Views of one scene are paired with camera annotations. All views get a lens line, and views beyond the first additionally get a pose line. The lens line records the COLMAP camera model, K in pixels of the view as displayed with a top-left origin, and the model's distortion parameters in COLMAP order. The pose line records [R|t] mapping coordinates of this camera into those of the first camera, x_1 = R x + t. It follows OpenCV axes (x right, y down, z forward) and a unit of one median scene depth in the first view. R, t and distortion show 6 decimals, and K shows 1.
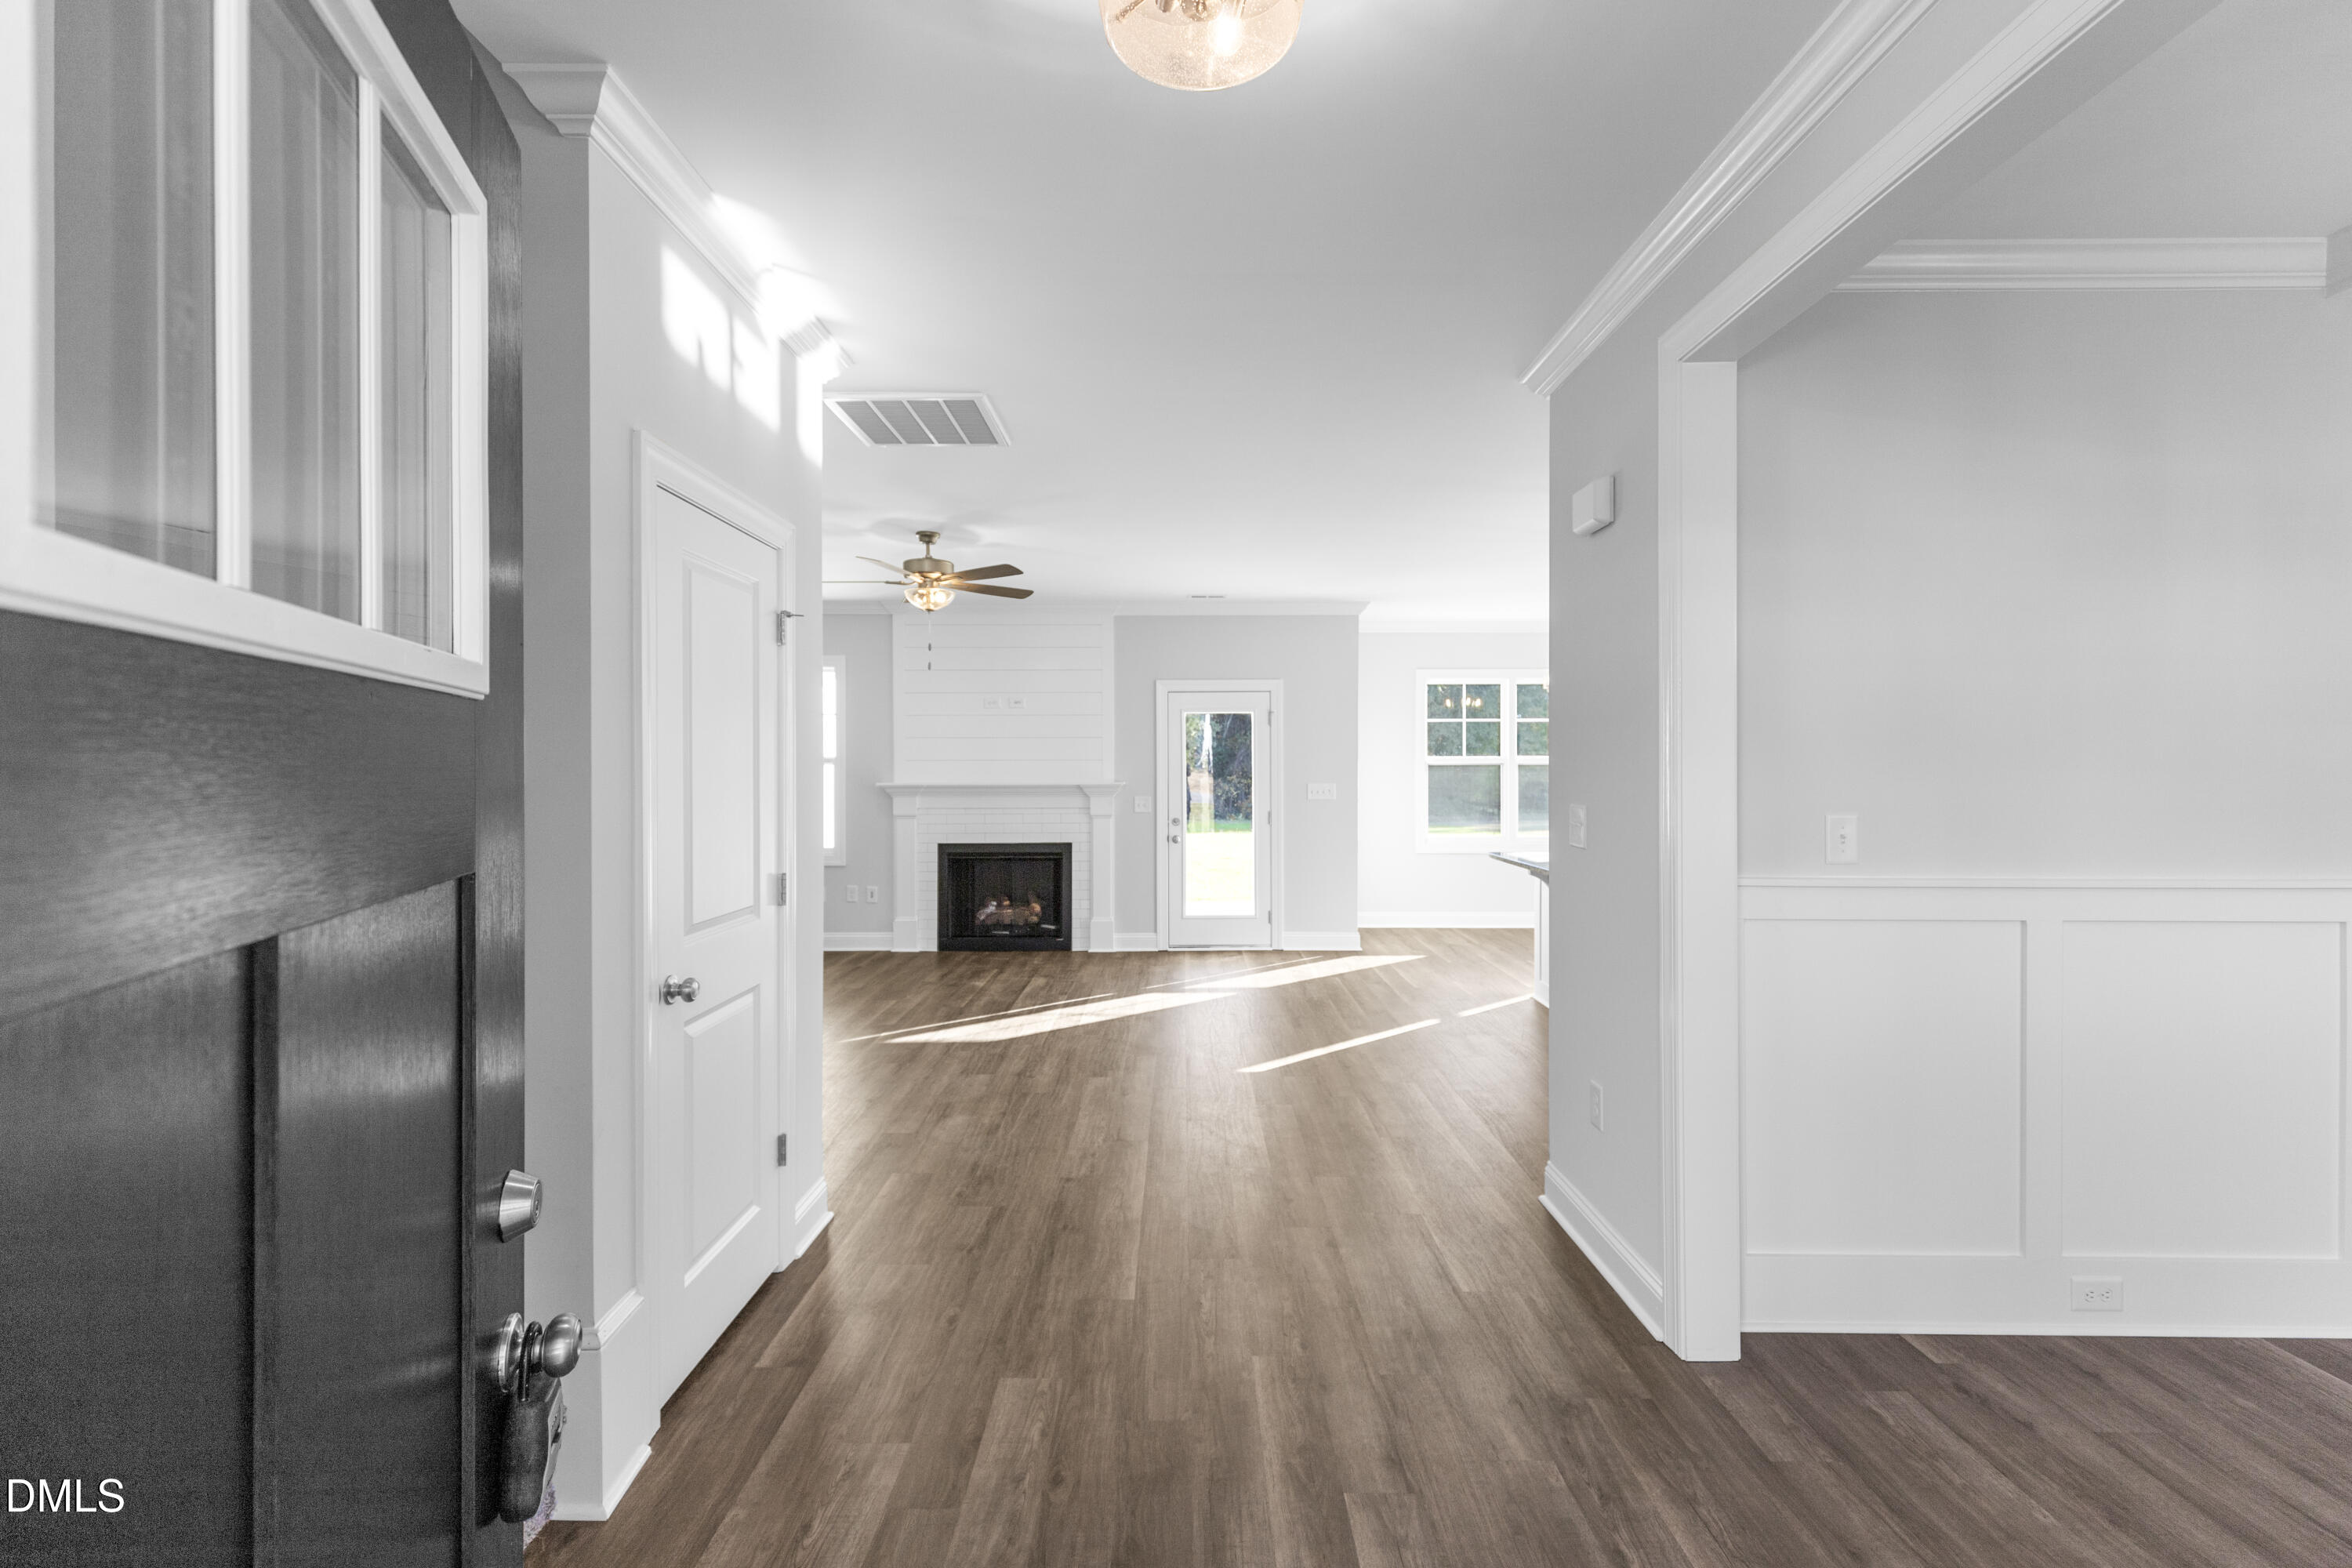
lens RADIAL K [[1048.2, 0, 1172.2], [0, 1048.2, 769.4], [0, 0, 1]] dist [-0.000107, -0.000168]
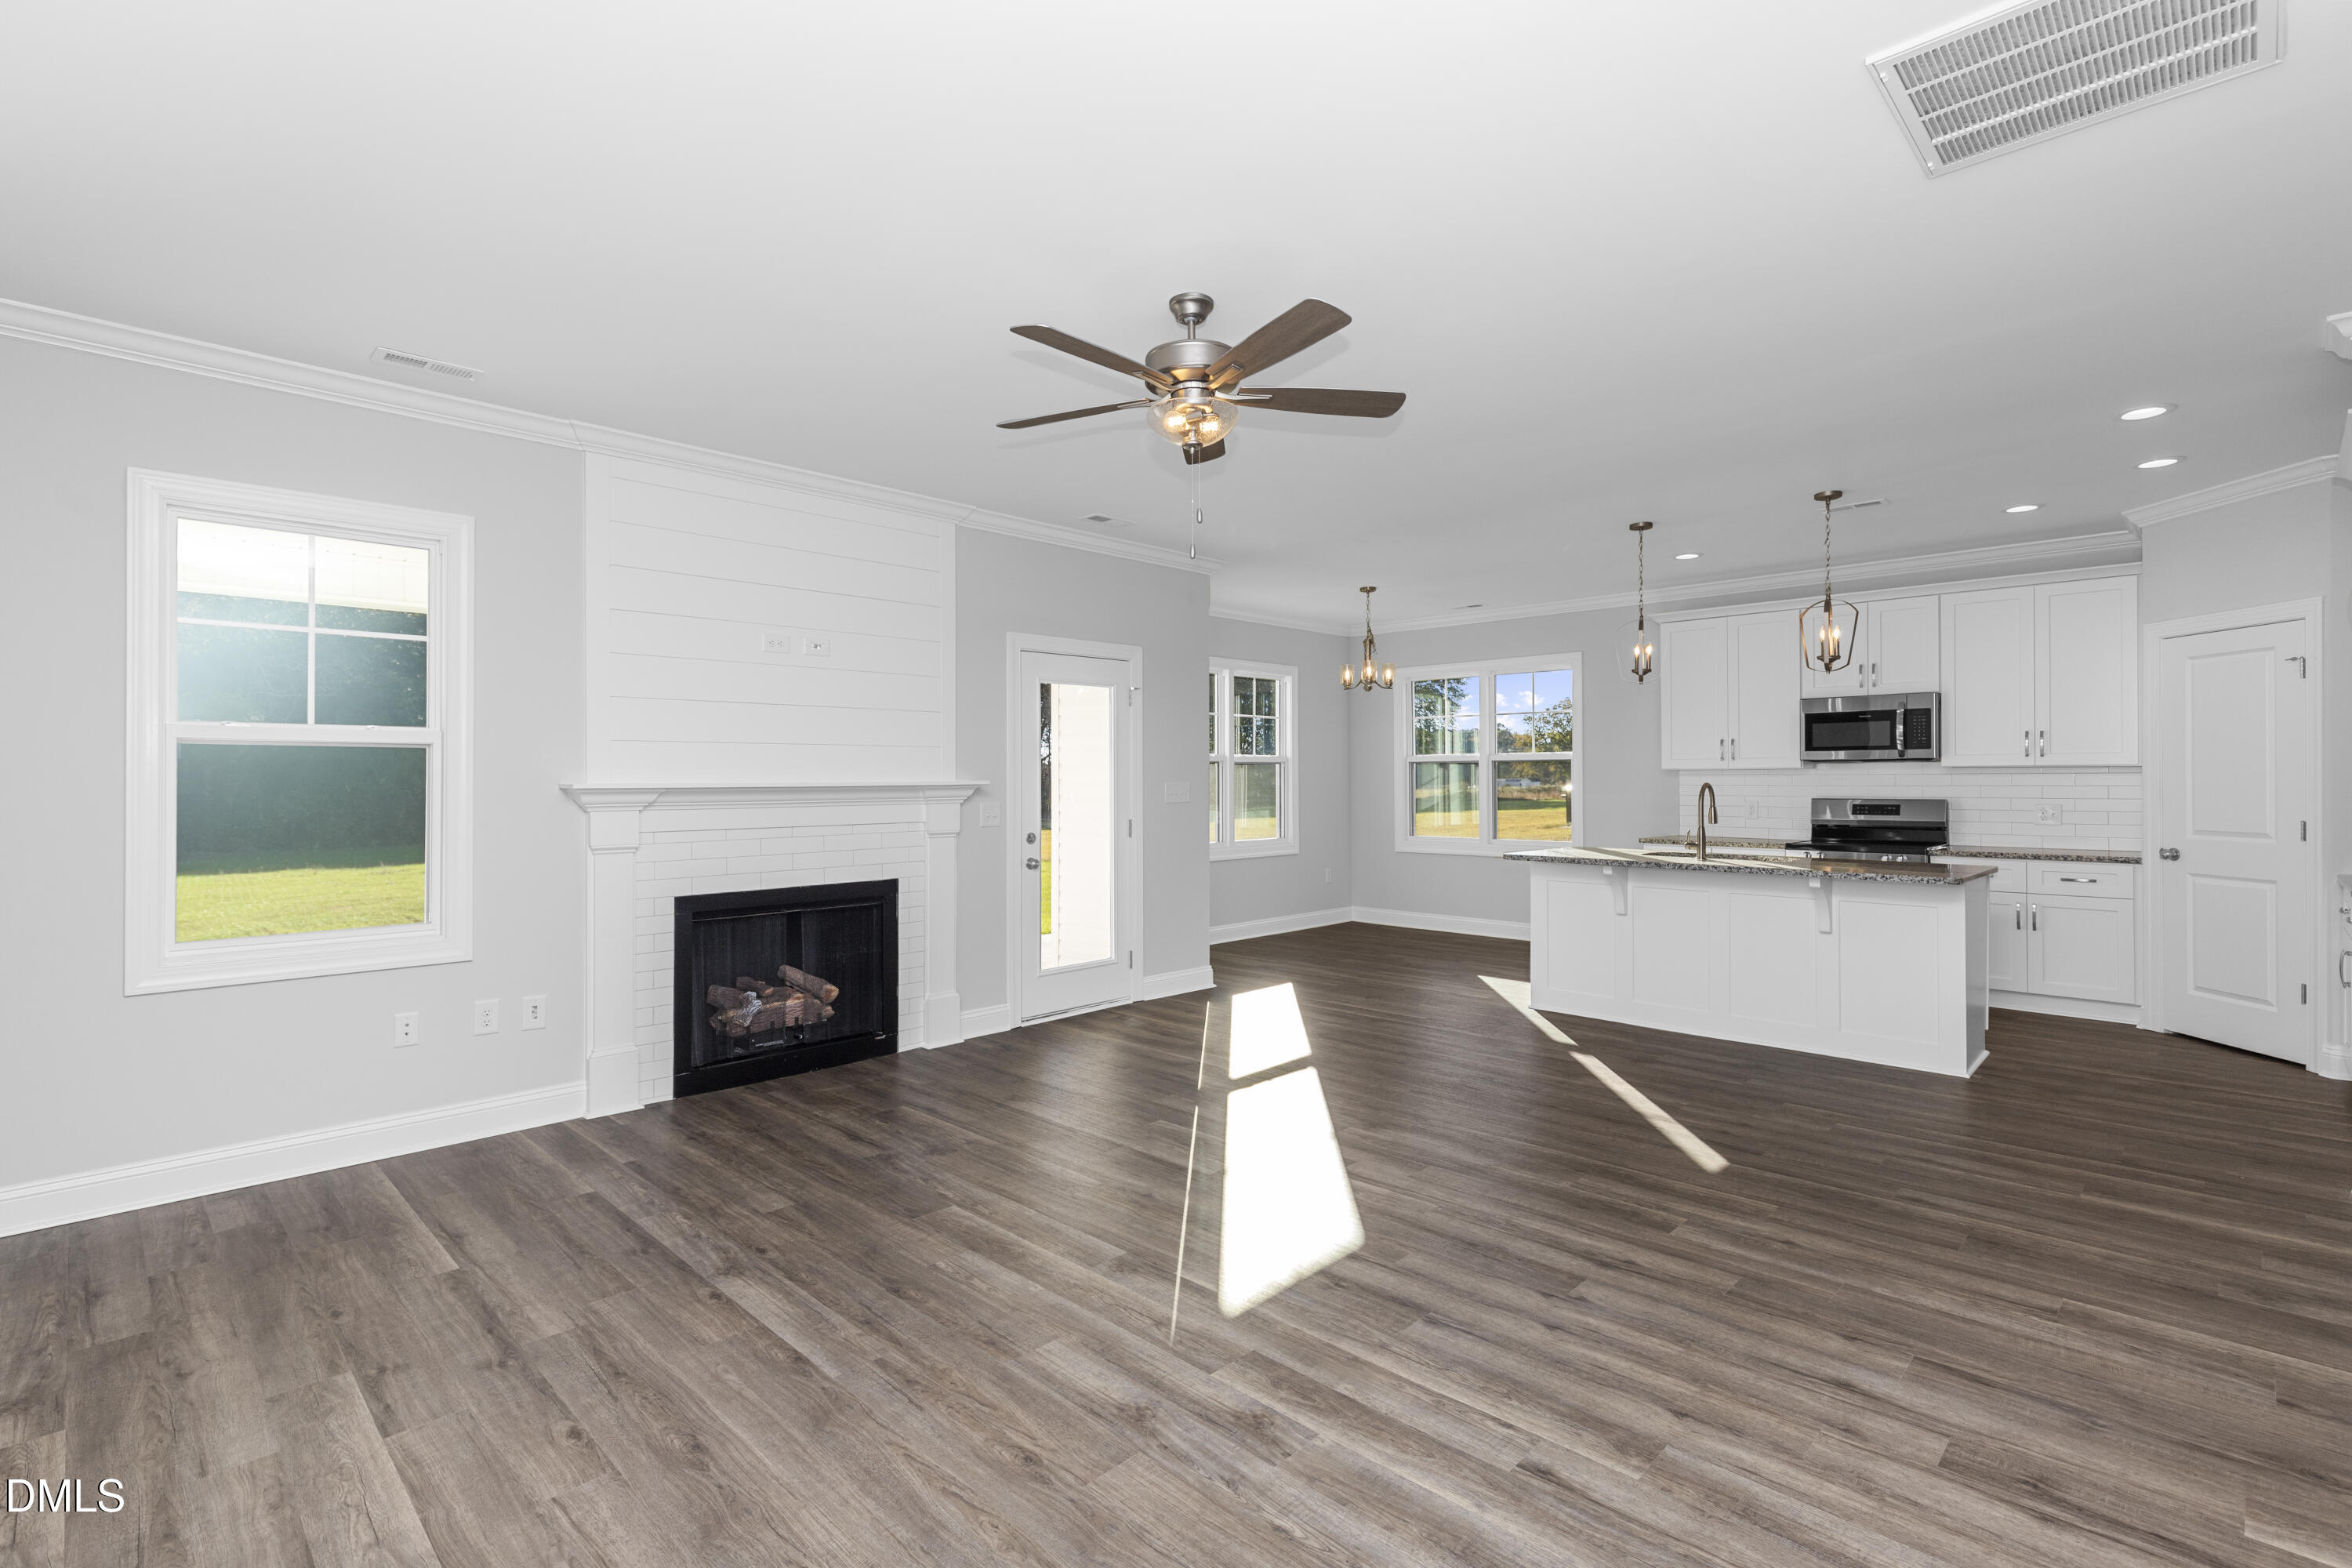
lens RADIAL K [[1074.2, 0, 1173.4], [0, 1074.2, 763.0], [0, 0, 1]] dist [0.009772, -0.000457]
pose [[0.706177, 0.011254, 0.707946, -0.431926], [0.000258, 0.999870, -0.016152, 0.011816], [-0.708035, 0.011589, 0.706082, 0.430224]]
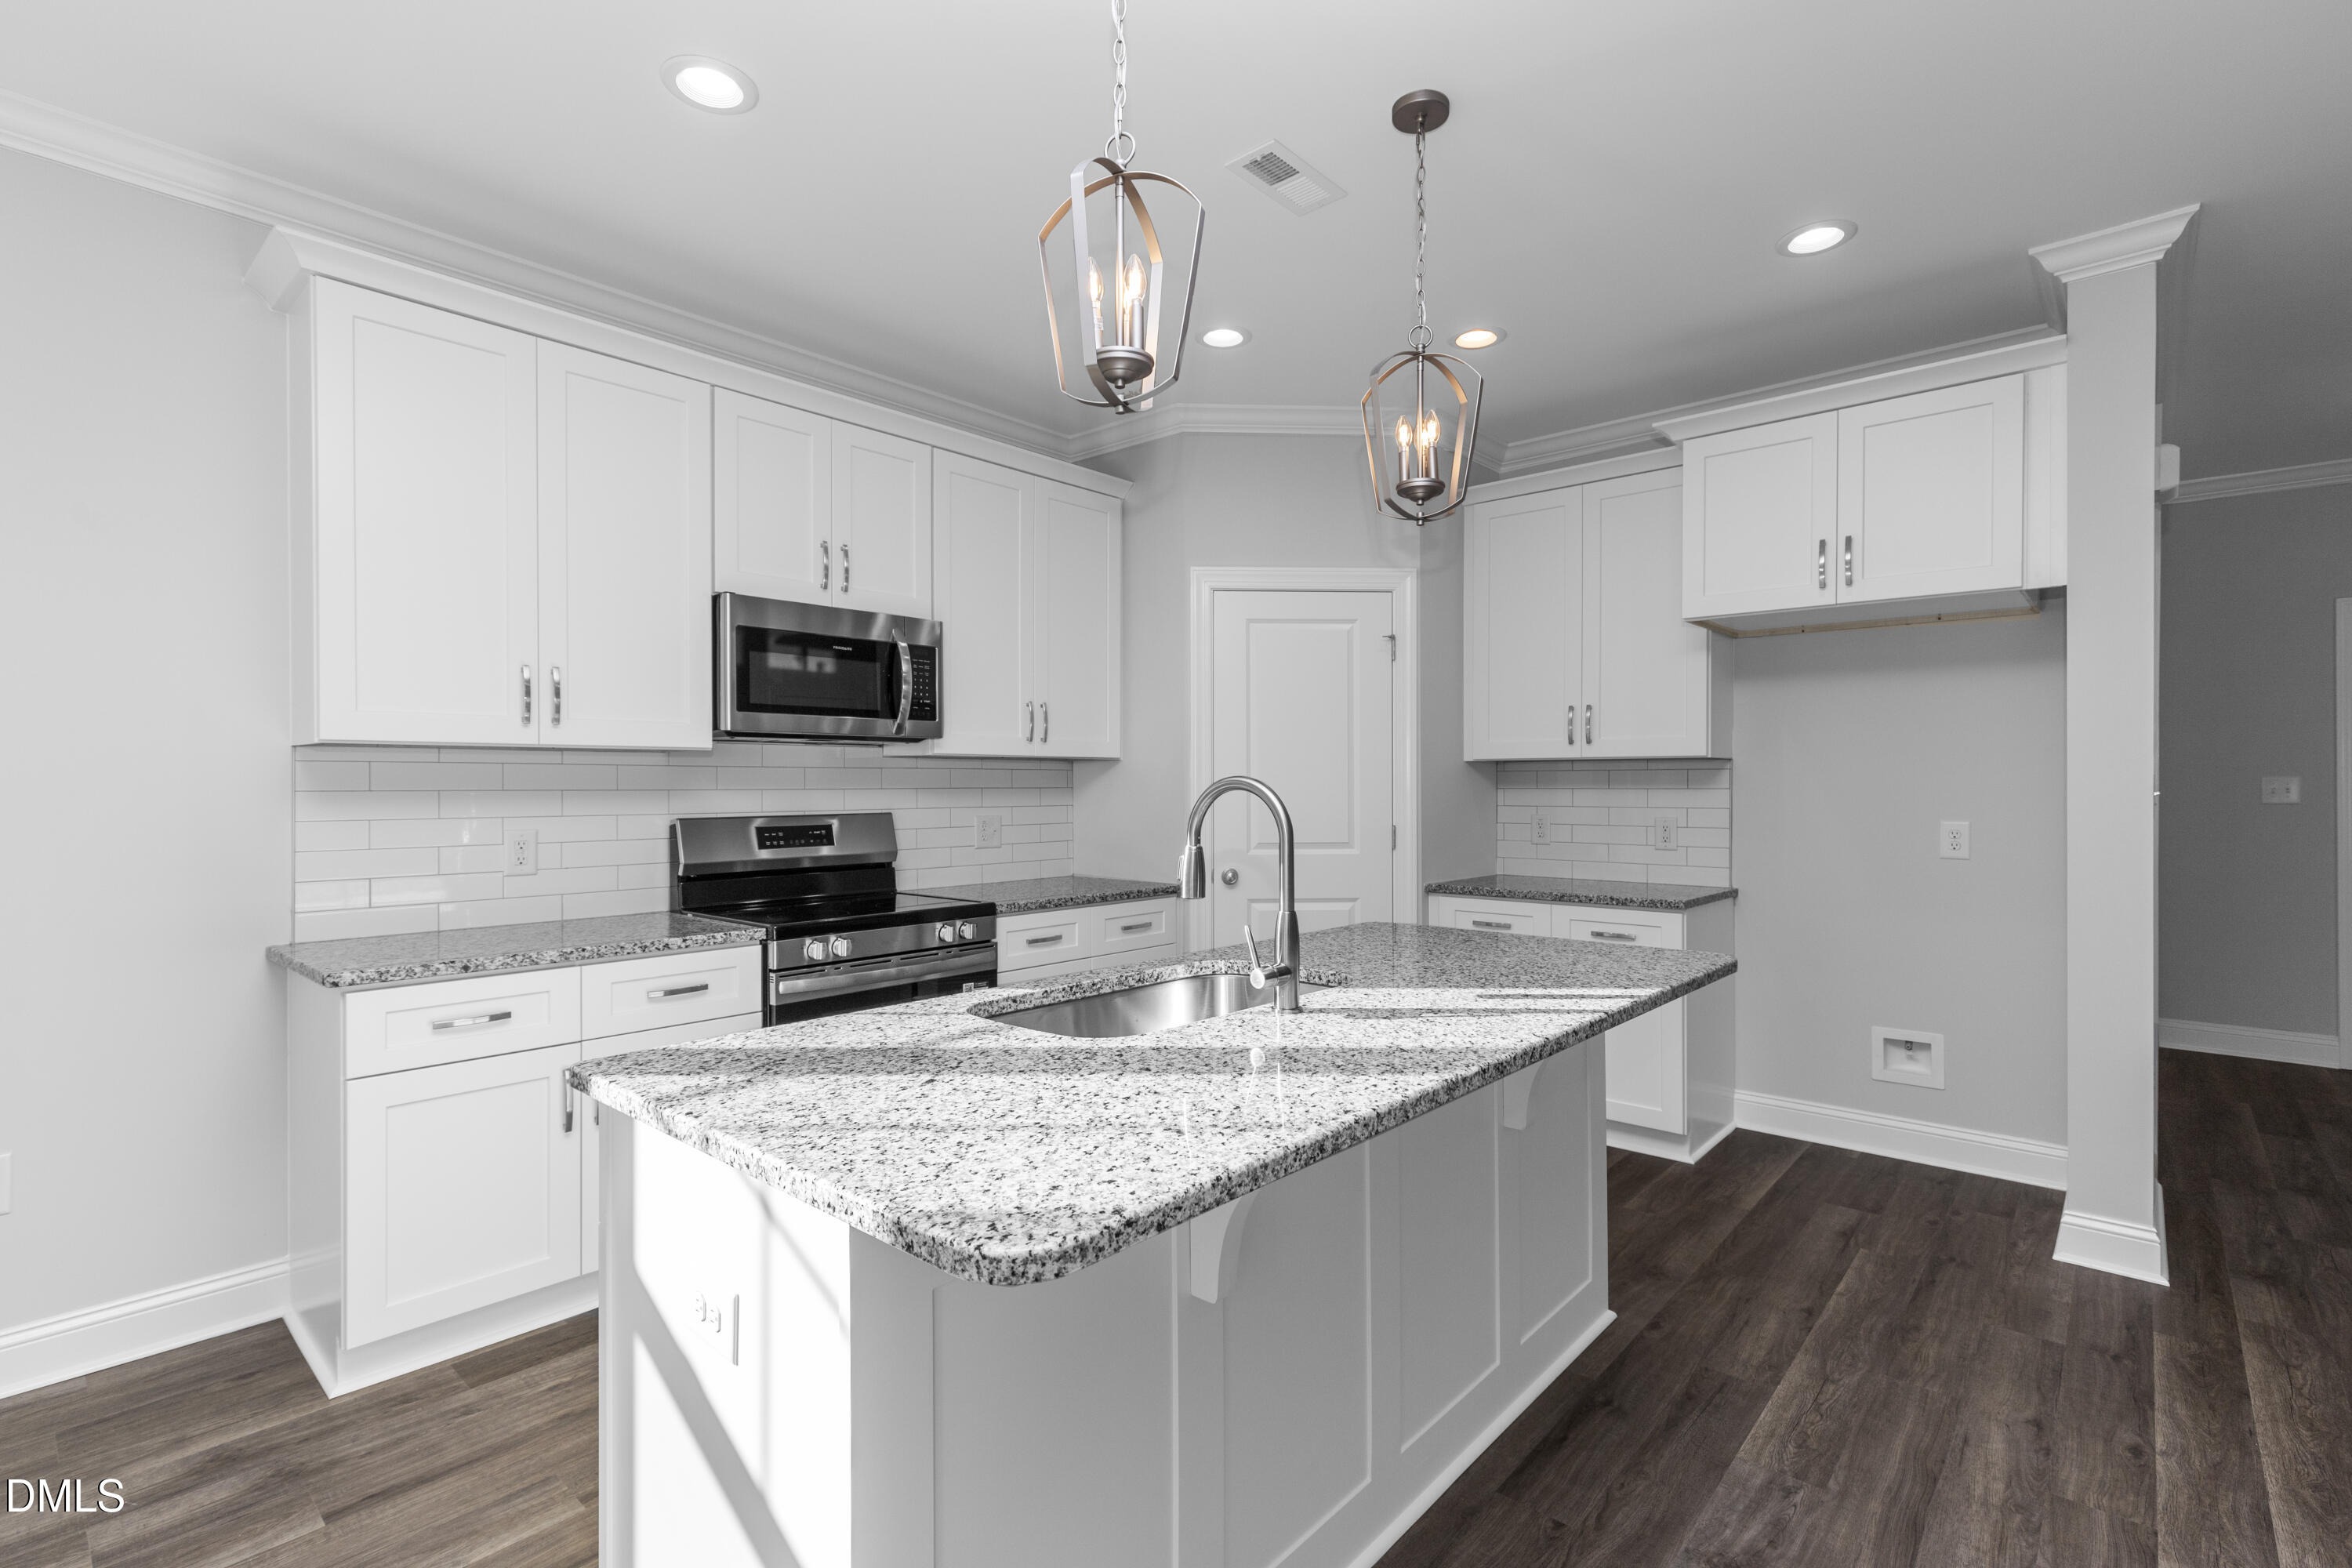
lens RADIAL K [[1084.2, 0, 1176.0], [0, 1084.2, 784.0], [0, 0, 1]] dist [0.009907, -0.000881]
pose [[-0.747708, 0.003001, 0.664021, 0.157718], [0.002953, 0.999995, -0.001195, 0.015222], [-0.664021, 0.001067, -0.747713, 0.858779]]
